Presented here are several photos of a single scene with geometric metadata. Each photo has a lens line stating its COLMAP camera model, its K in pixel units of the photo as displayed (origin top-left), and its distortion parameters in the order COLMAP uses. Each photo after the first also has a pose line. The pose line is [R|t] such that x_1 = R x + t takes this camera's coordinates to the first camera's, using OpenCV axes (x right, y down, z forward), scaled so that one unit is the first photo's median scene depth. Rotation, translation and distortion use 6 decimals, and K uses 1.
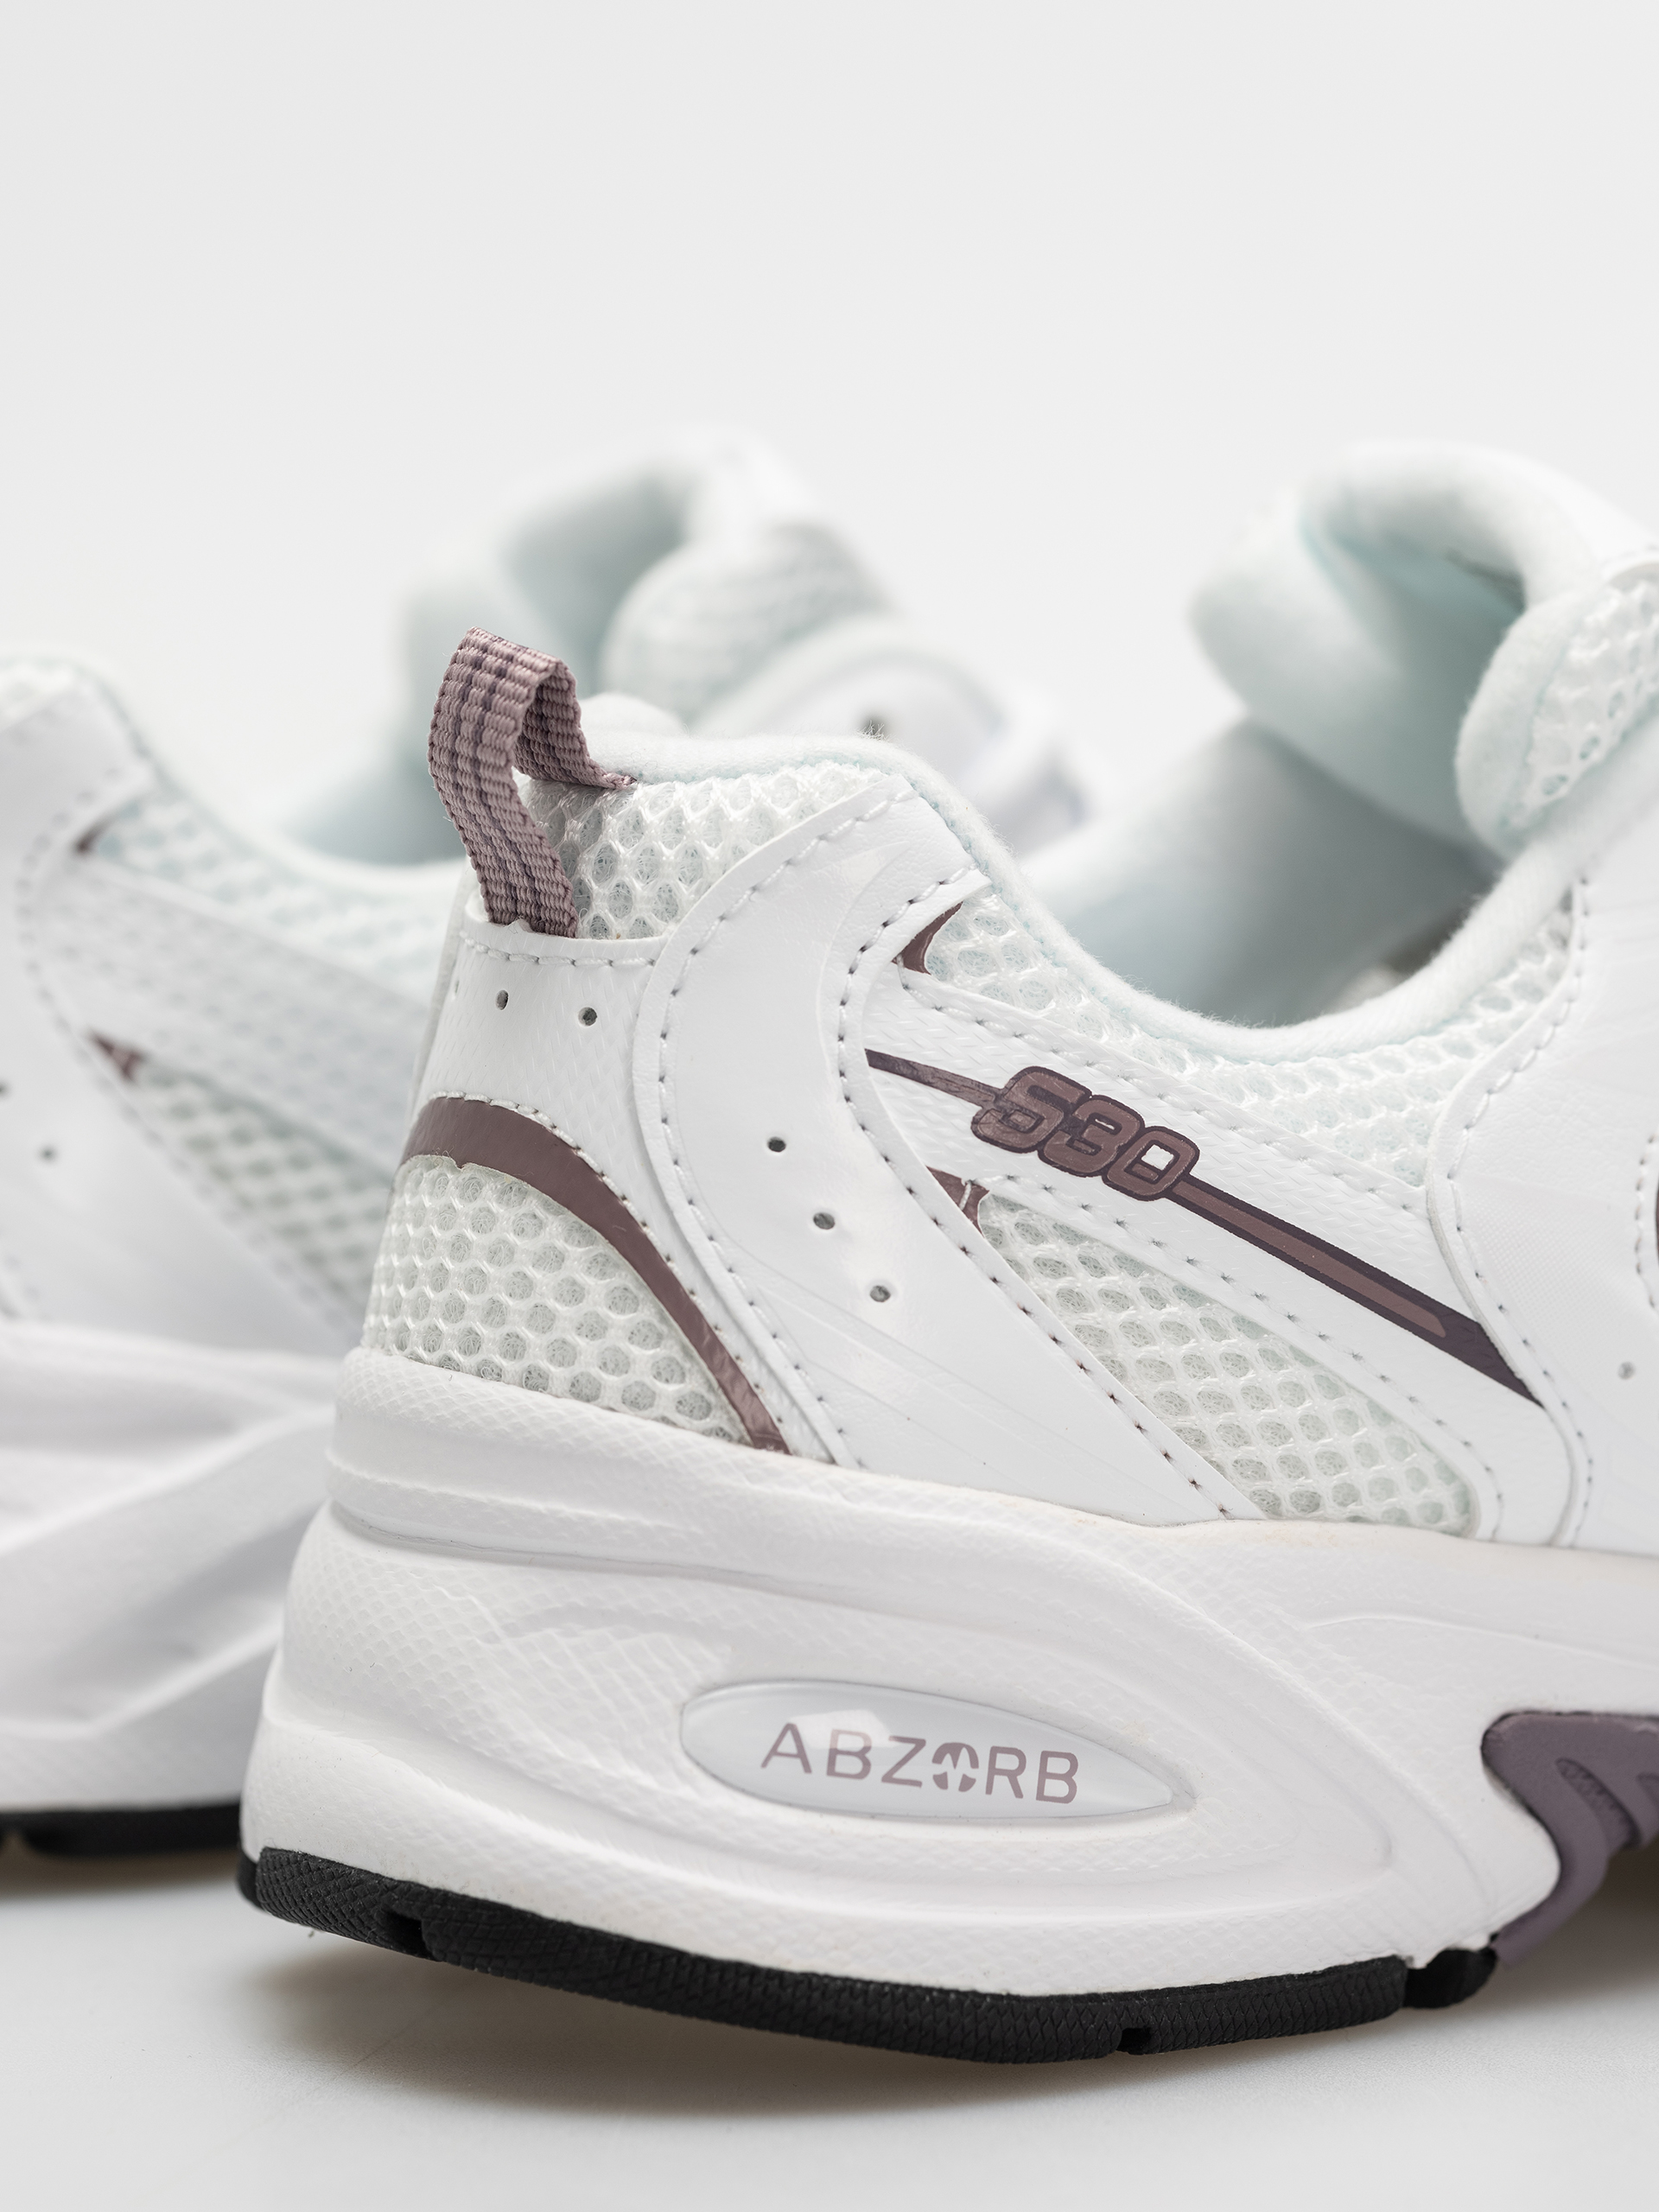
lens RADIAL K [[6817.8, 0, 829.5], [0, 6817.8, 1106.0], [0, 0, 1]] dist [0.064691, 1.604235]
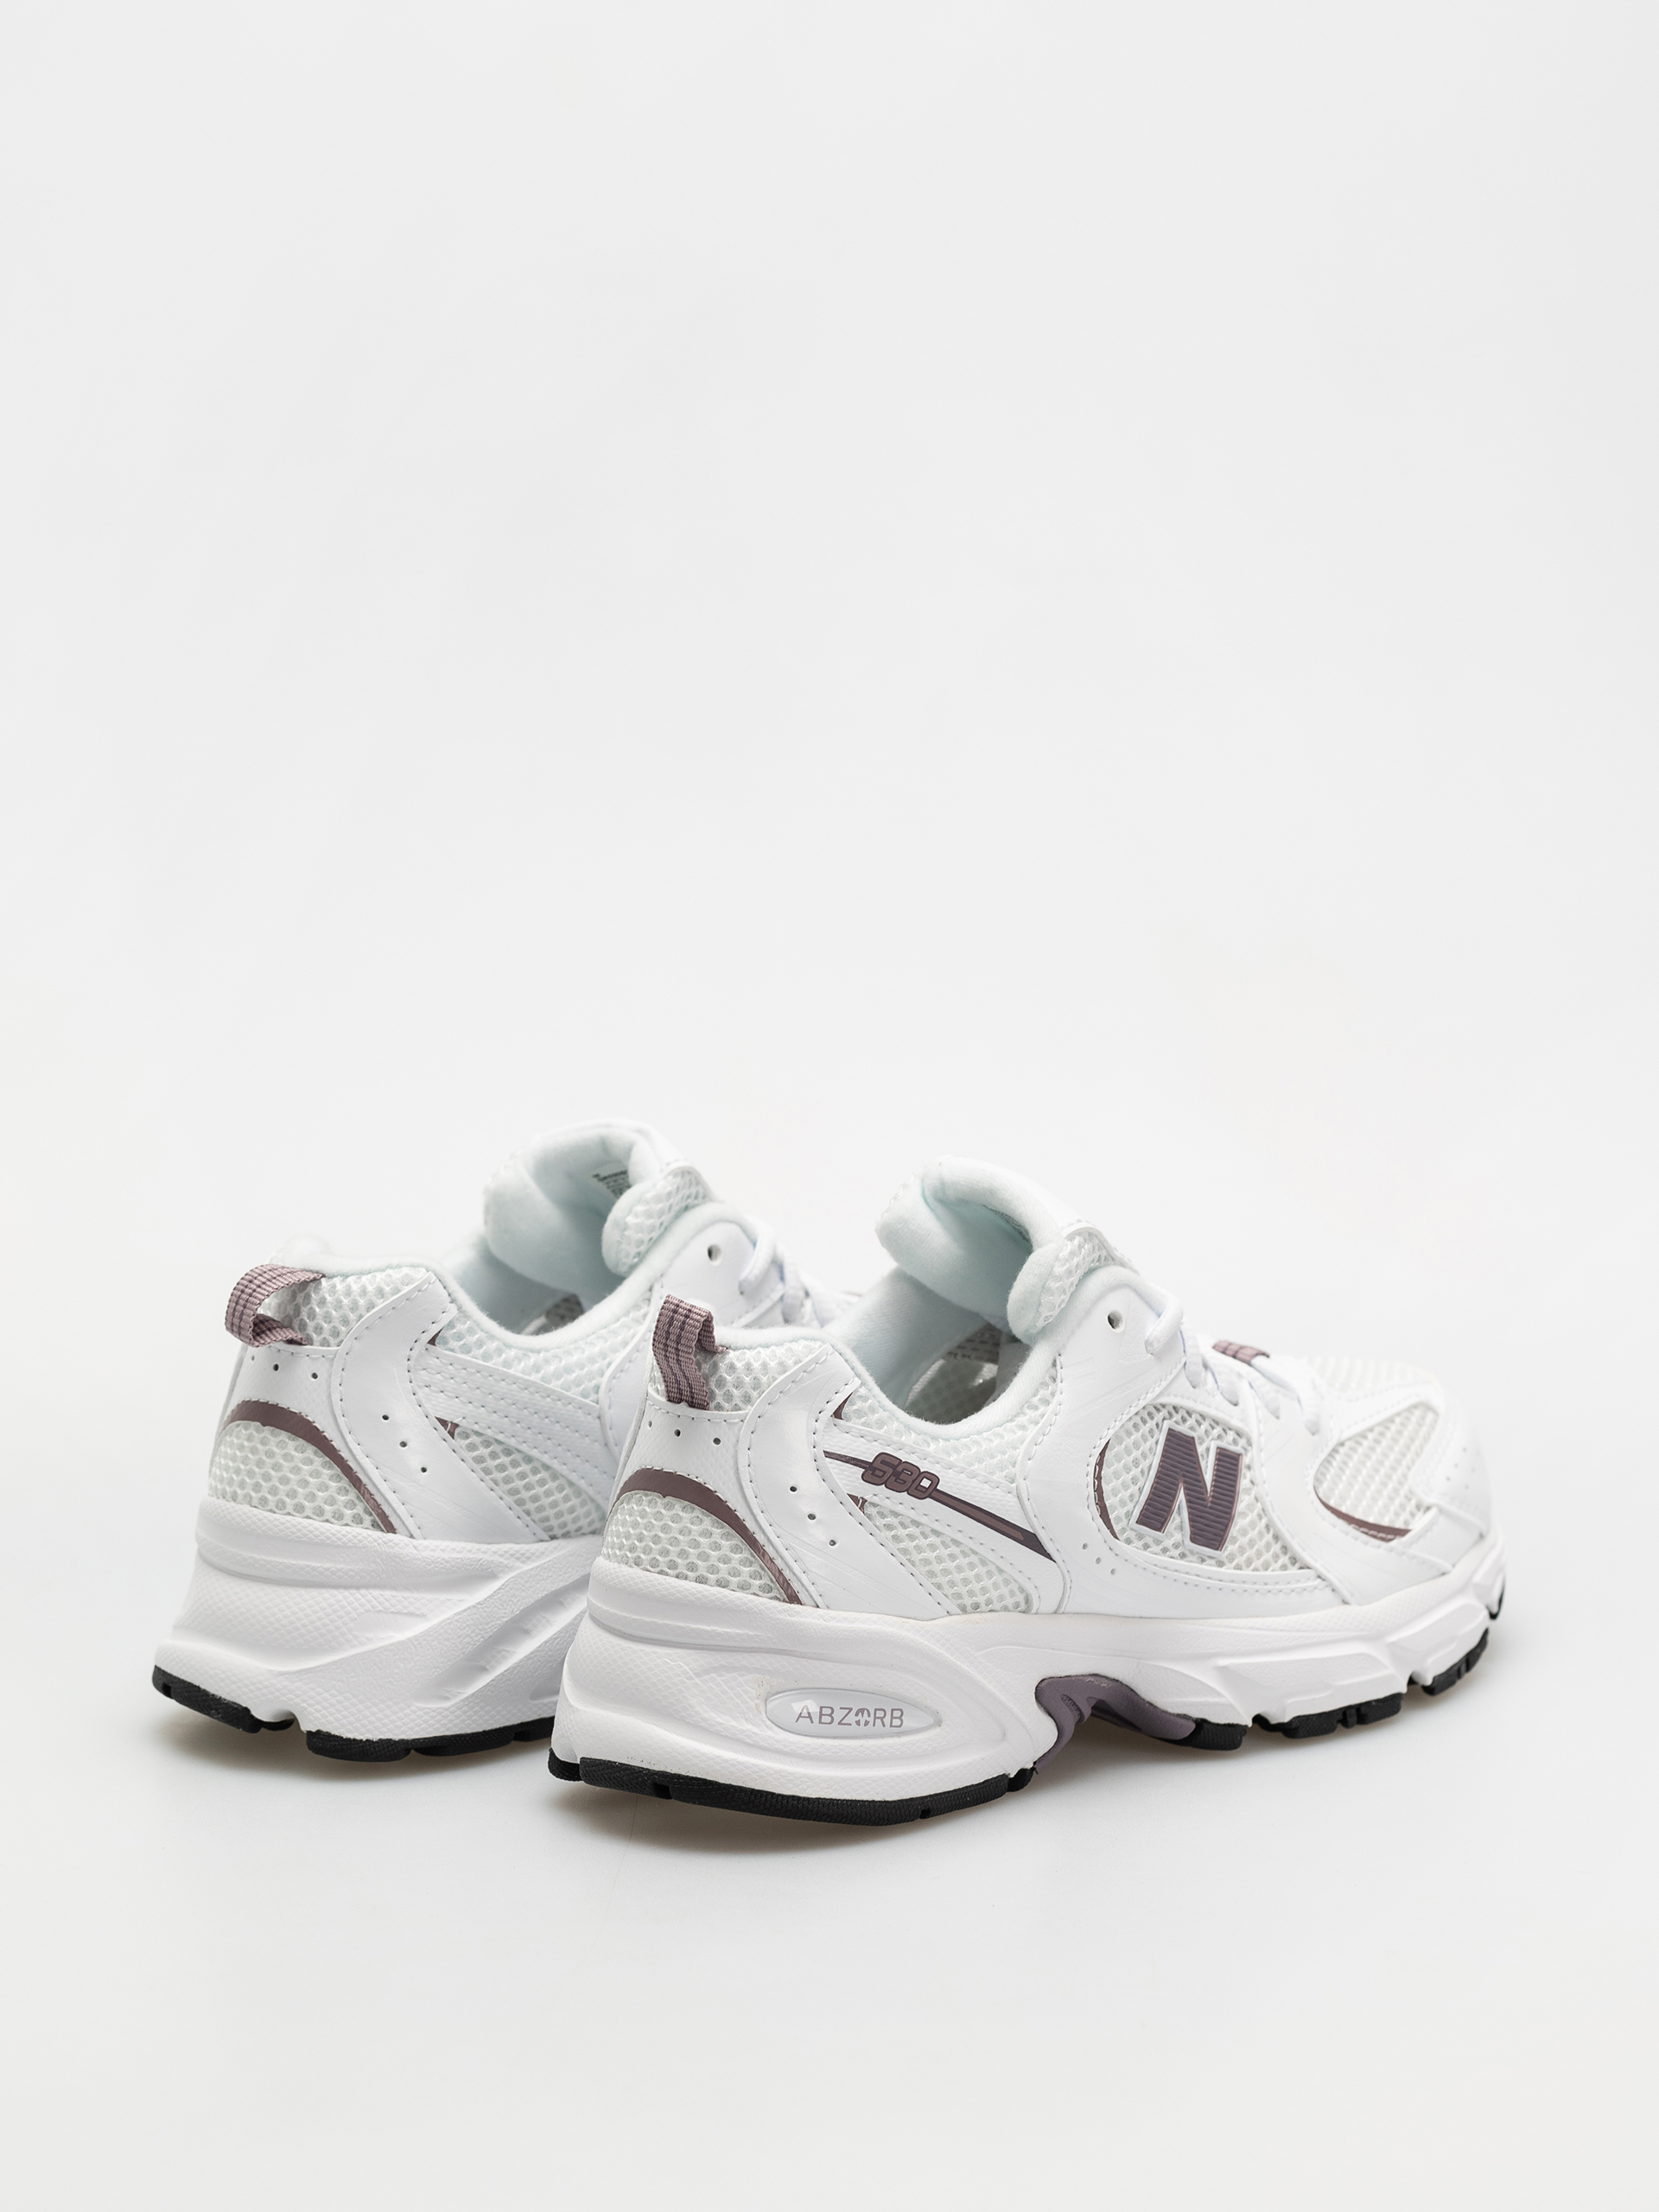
lens RADIAL K [[6817.8, 0, 829.5], [0, 6817.8, 1106.0], [0, 0, 1]] dist [0.064691, 1.604235]
pose [[0.975692, -0.034042, 0.216487, -0.557108], [0.020344, 0.997665, 0.065193, -0.312213], [-0.218201, -0.059205, 0.974106, -1.564502]]
